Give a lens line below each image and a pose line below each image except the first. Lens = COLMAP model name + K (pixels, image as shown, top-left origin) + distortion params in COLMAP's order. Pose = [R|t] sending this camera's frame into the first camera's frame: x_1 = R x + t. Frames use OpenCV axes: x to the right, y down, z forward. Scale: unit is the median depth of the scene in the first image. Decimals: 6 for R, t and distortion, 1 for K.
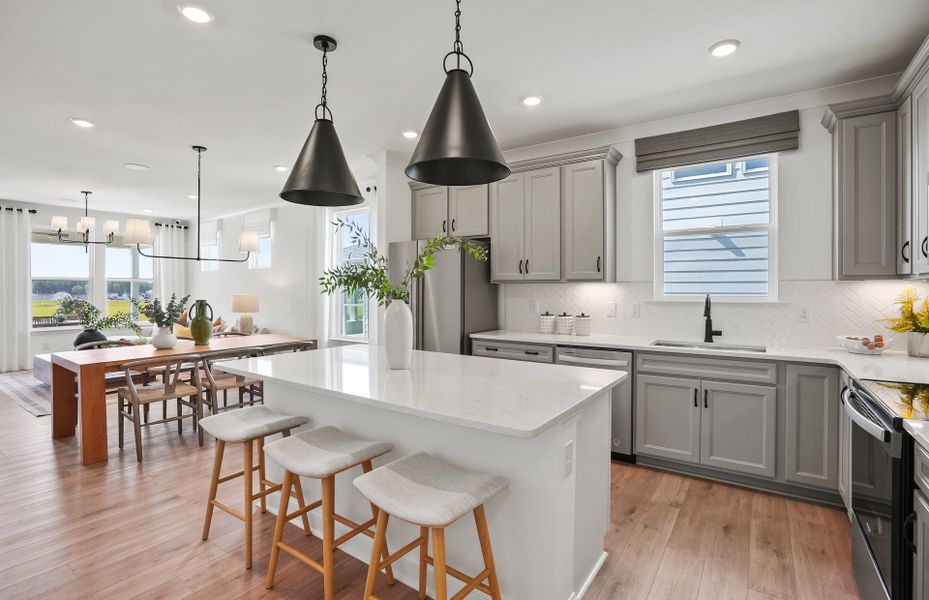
lens RADIAL K [[437.0, 0, 461.2], [0, 437.0, 288.6], [0, 0, 1]] dist [-0.055359, 0.021613]
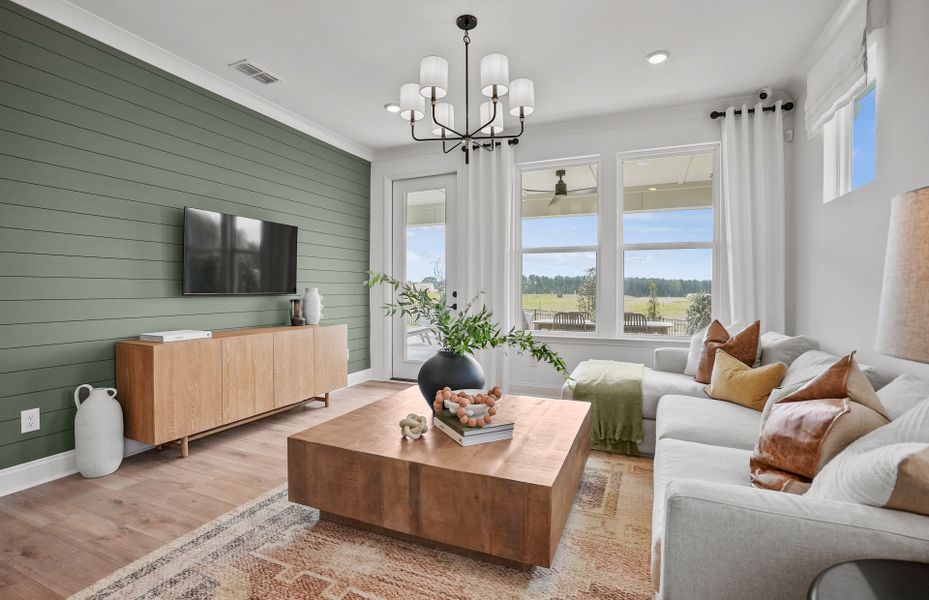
lens RADIAL K [[429.9, 0, 461.9], [0, 429.9, 293.7], [0, 0, 1]] dist [-0.055631, 0.018237]
pose [[0.205024, 0.009815, -0.978708, -0.948179], [-0.002106, 0.999952, 0.009587, 0.080502], [0.978755, 0.000095, 0.205034, 1.817898]]
